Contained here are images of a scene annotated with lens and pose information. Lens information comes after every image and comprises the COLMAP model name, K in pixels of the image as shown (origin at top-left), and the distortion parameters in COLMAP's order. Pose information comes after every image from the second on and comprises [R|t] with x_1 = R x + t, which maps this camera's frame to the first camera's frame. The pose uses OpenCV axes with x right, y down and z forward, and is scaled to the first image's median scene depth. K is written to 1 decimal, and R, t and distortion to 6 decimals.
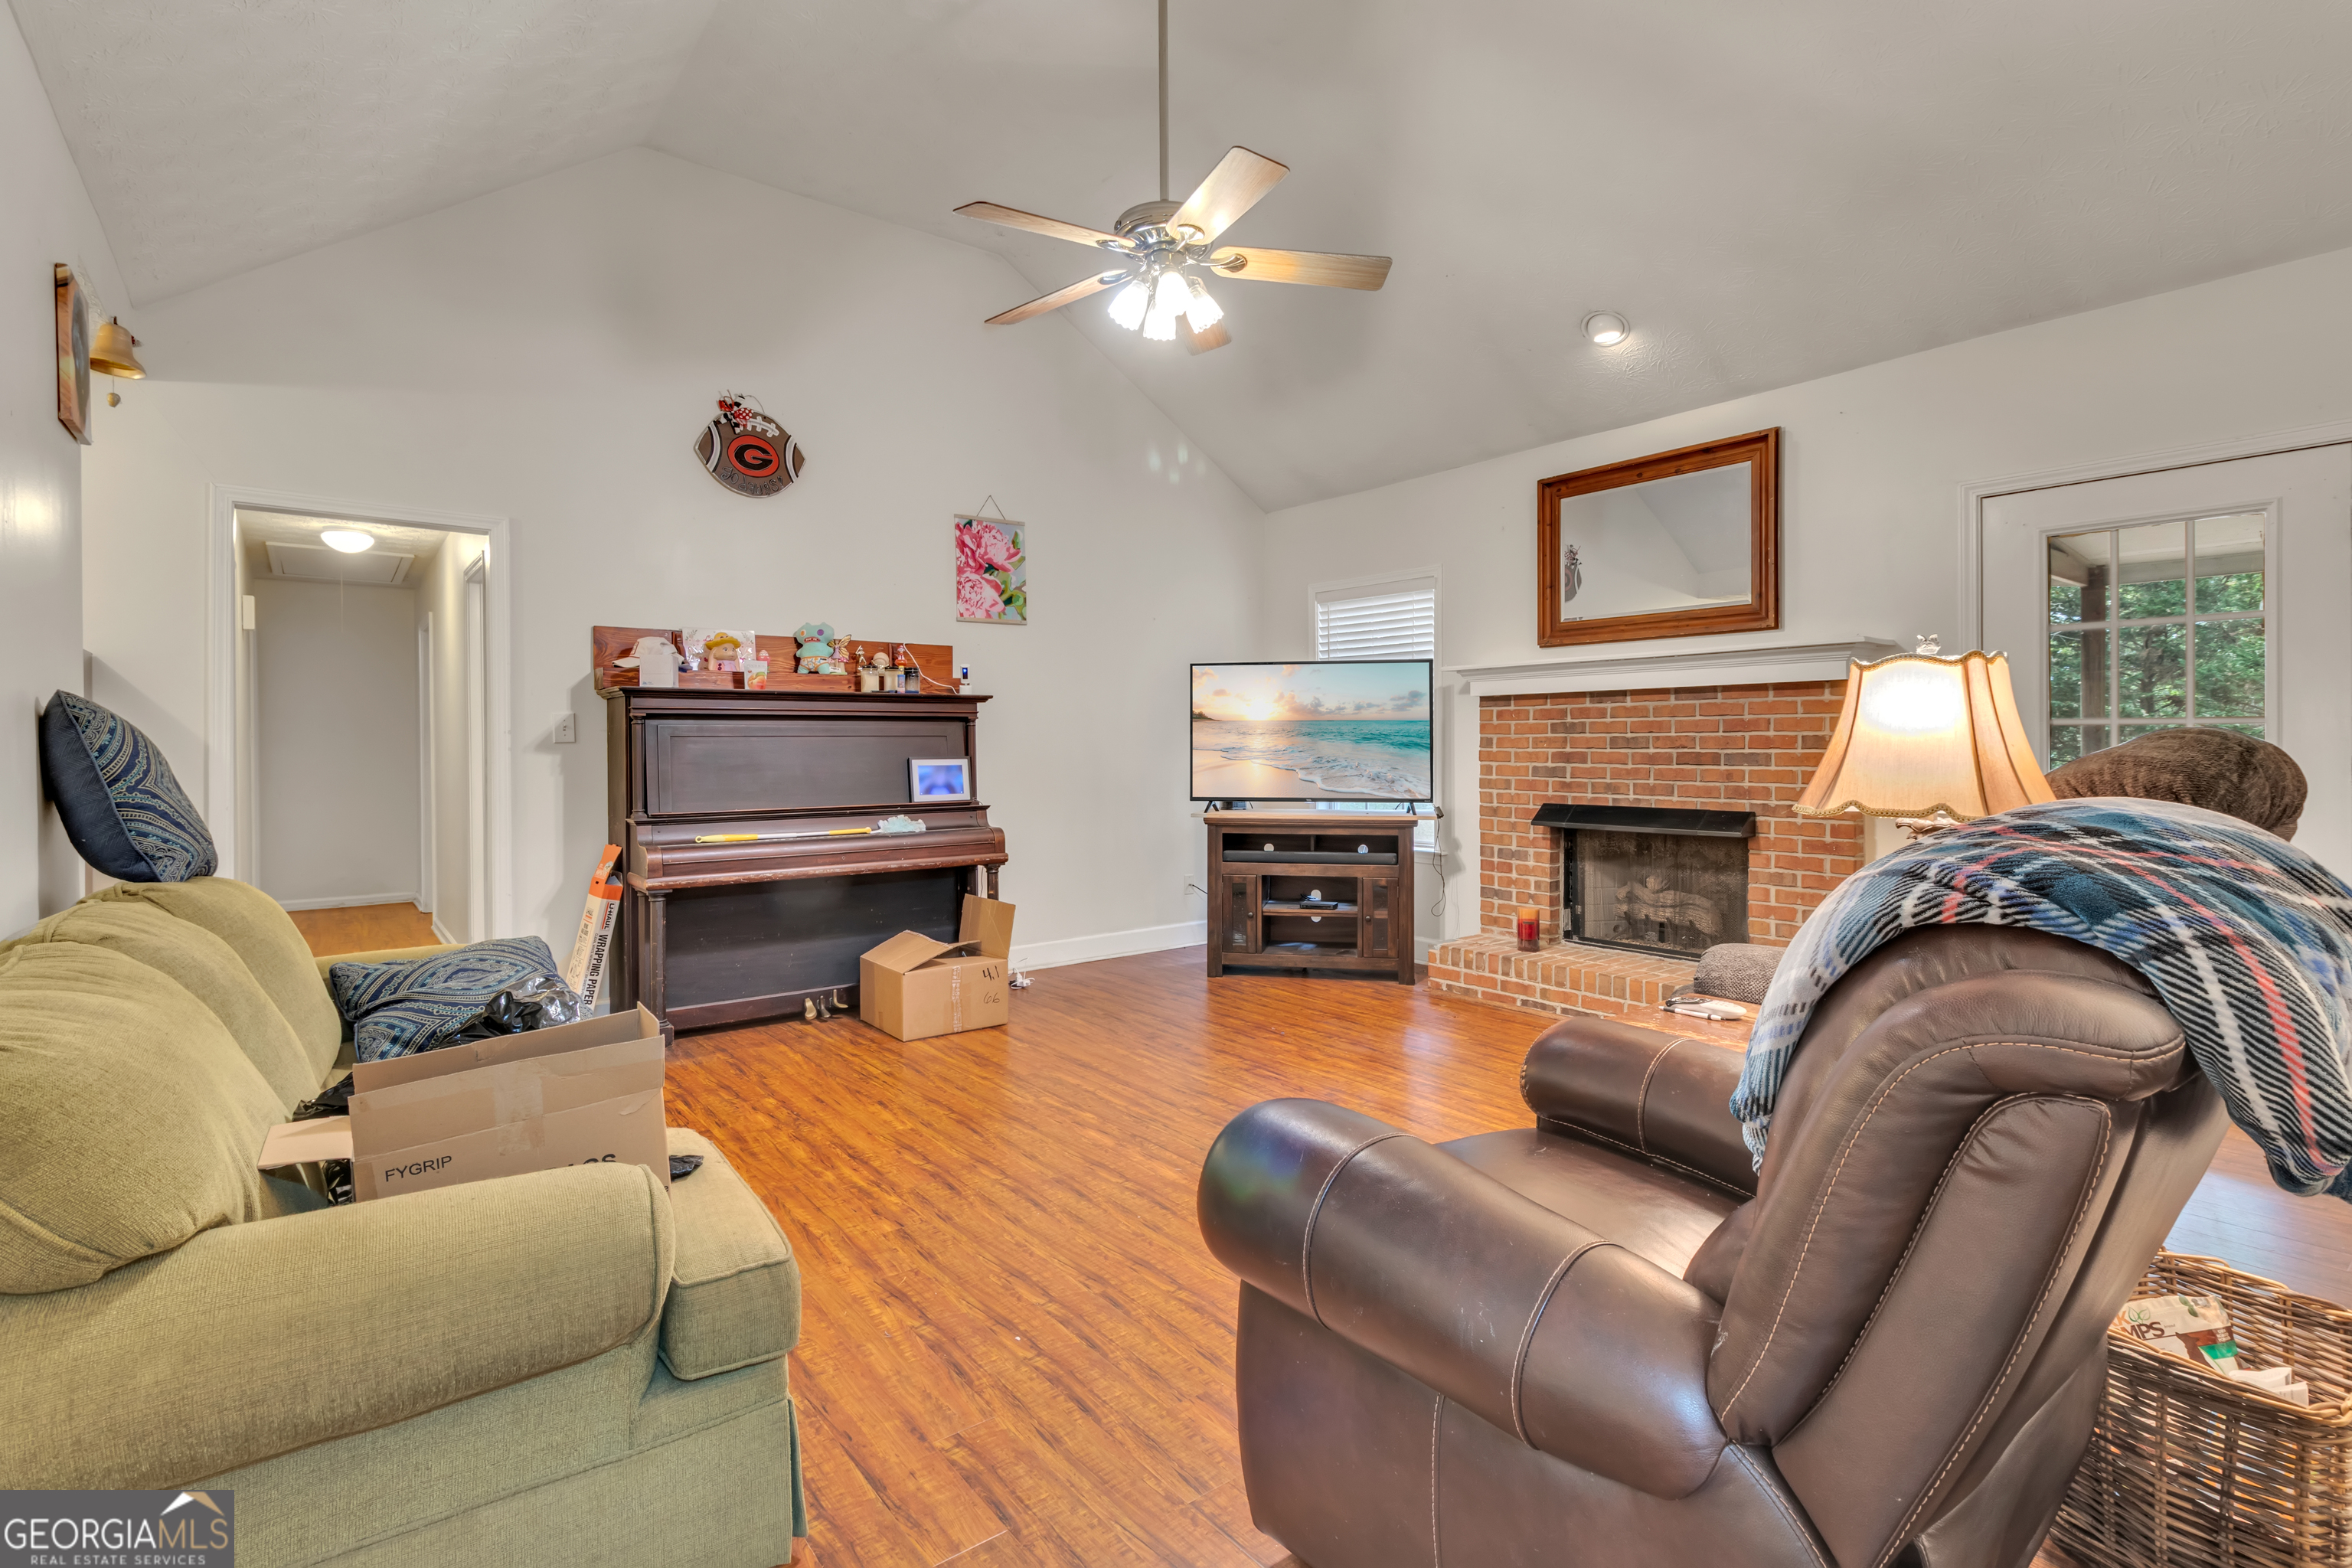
lens RADIAL K [[1114.4, 0, 1248.0], [0, 1114.4, 749.6], [0, 0, 1]] dist [0.004142, 0.000759]
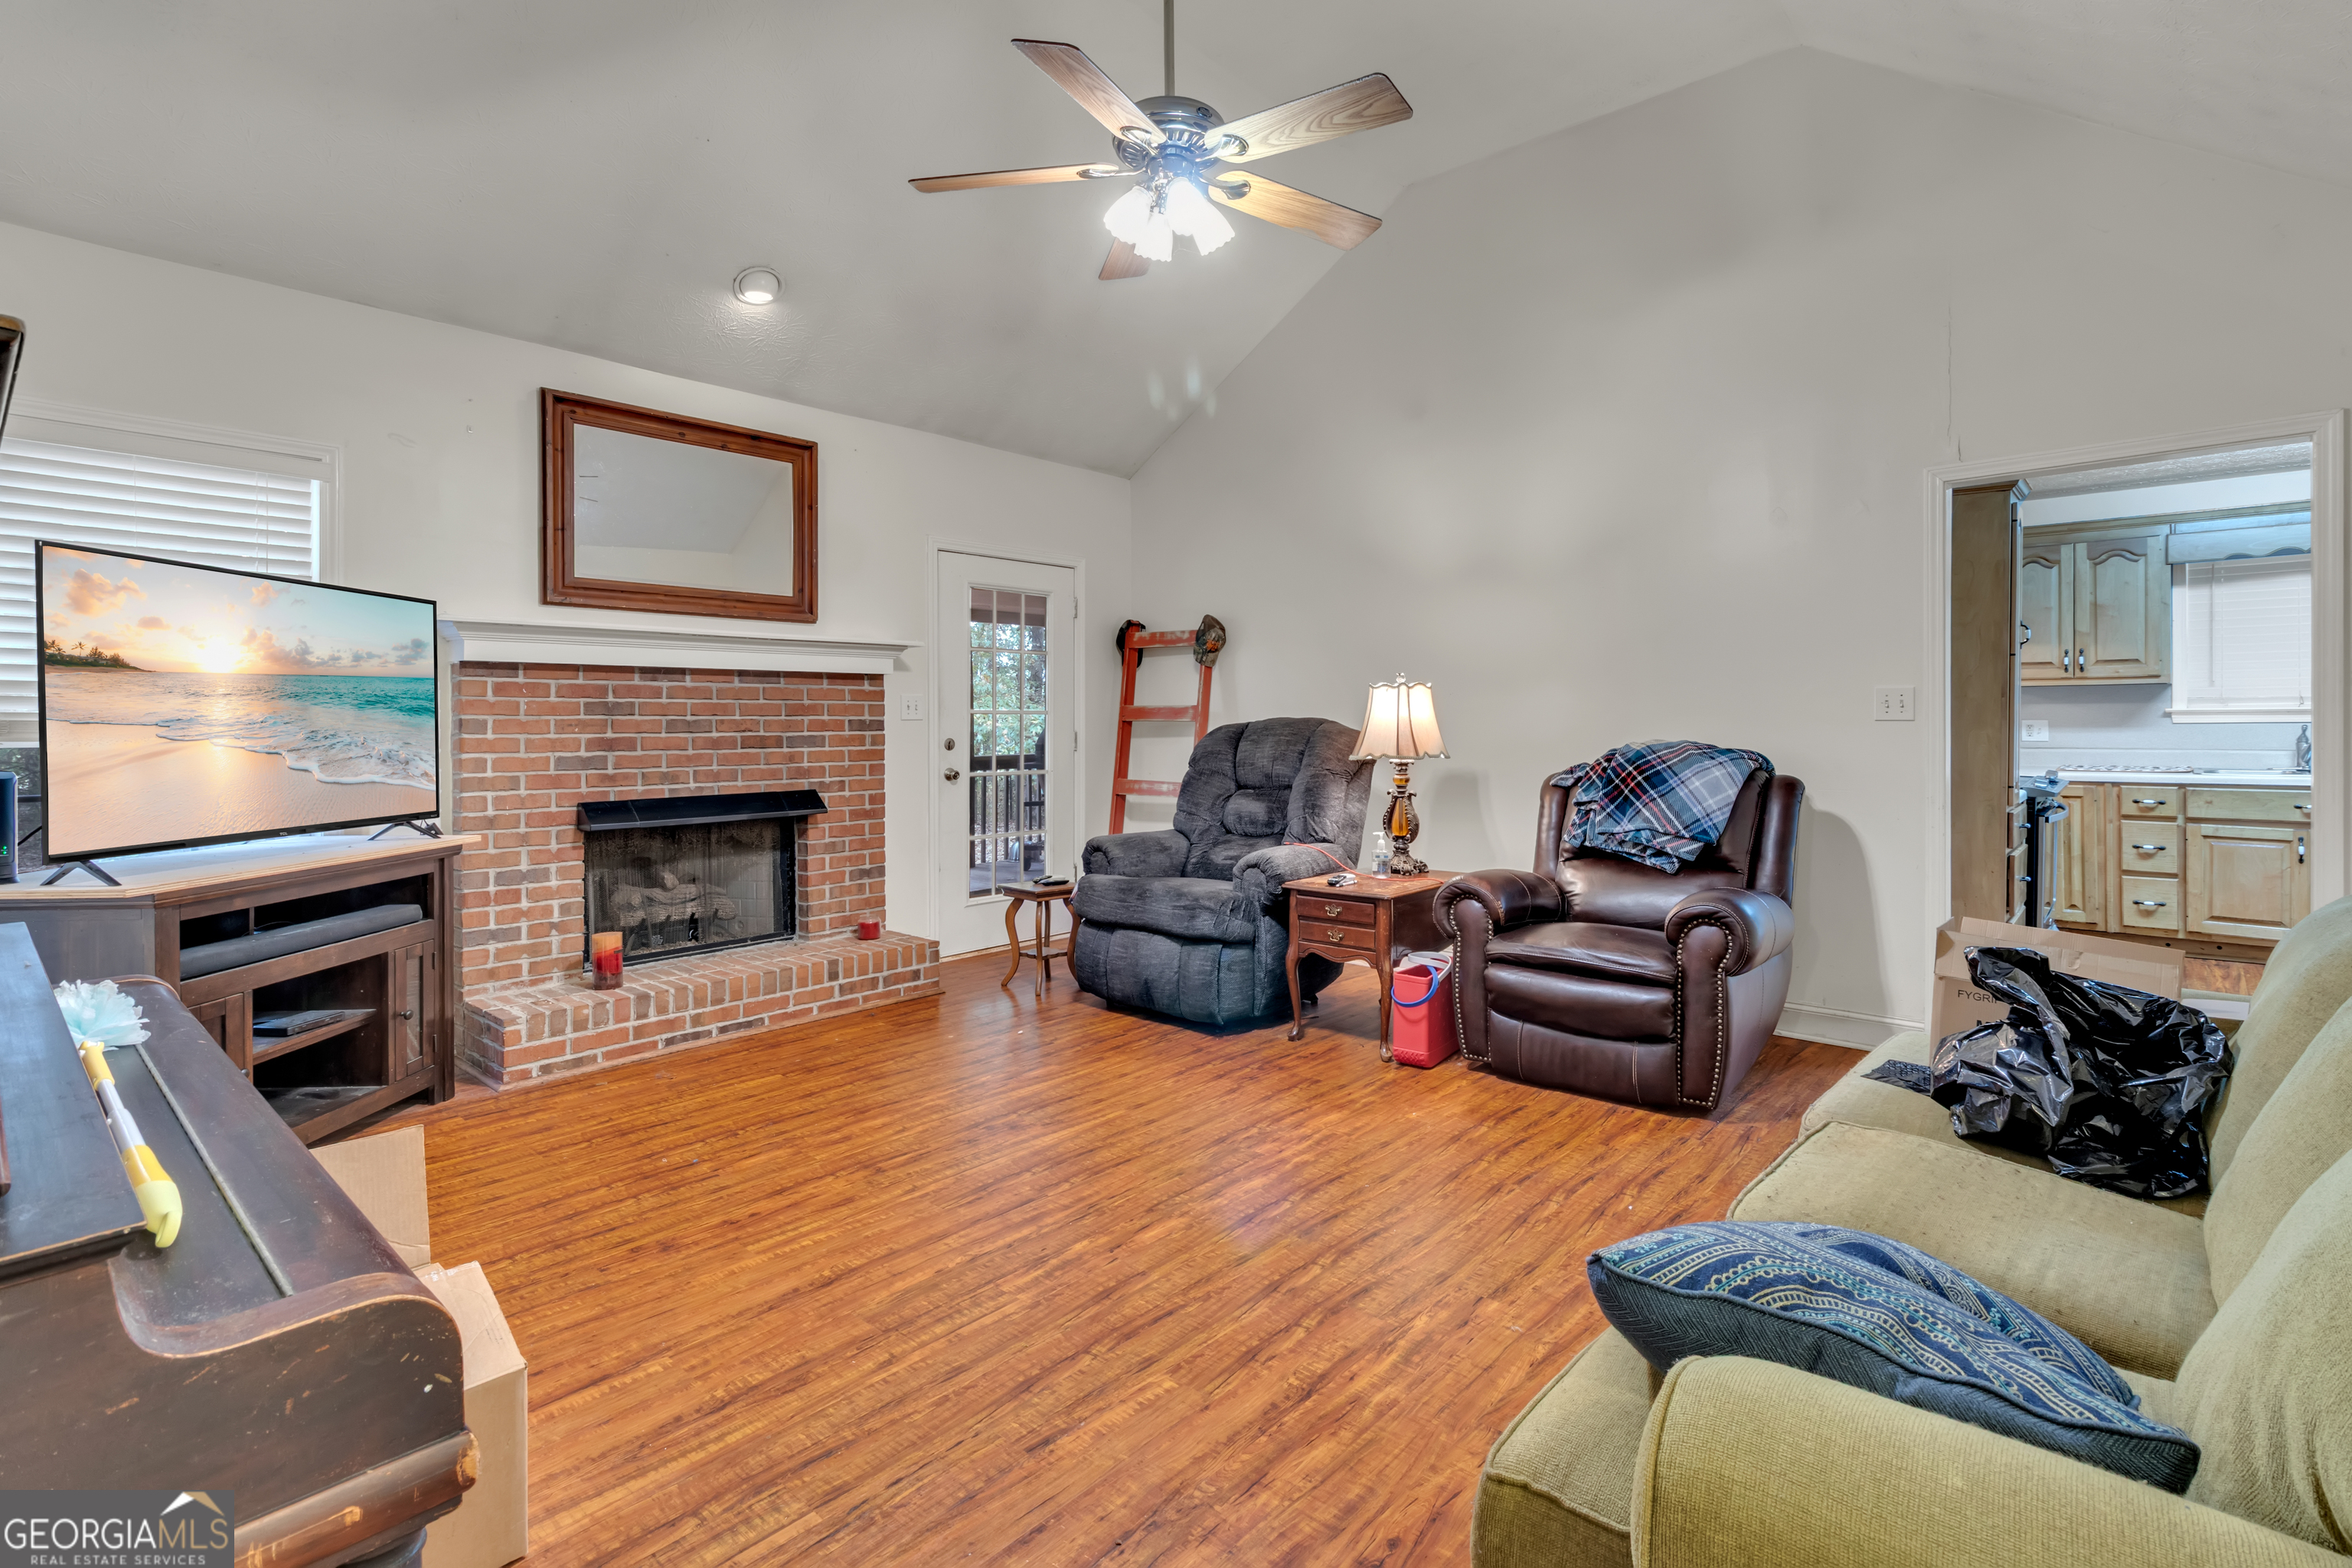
lens RADIAL K [[1090.8, 0, 1175.5], [0, 1090.8, 719.1], [0, 0, 1]] dist [0.002517, 0.000282]
pose [[-0.131425, 0.005736, 0.991309, -0.649425], [0.009541, 0.999944, -0.004521, -0.004652], [-0.991280, 0.008864, -0.131473, 0.788651]]
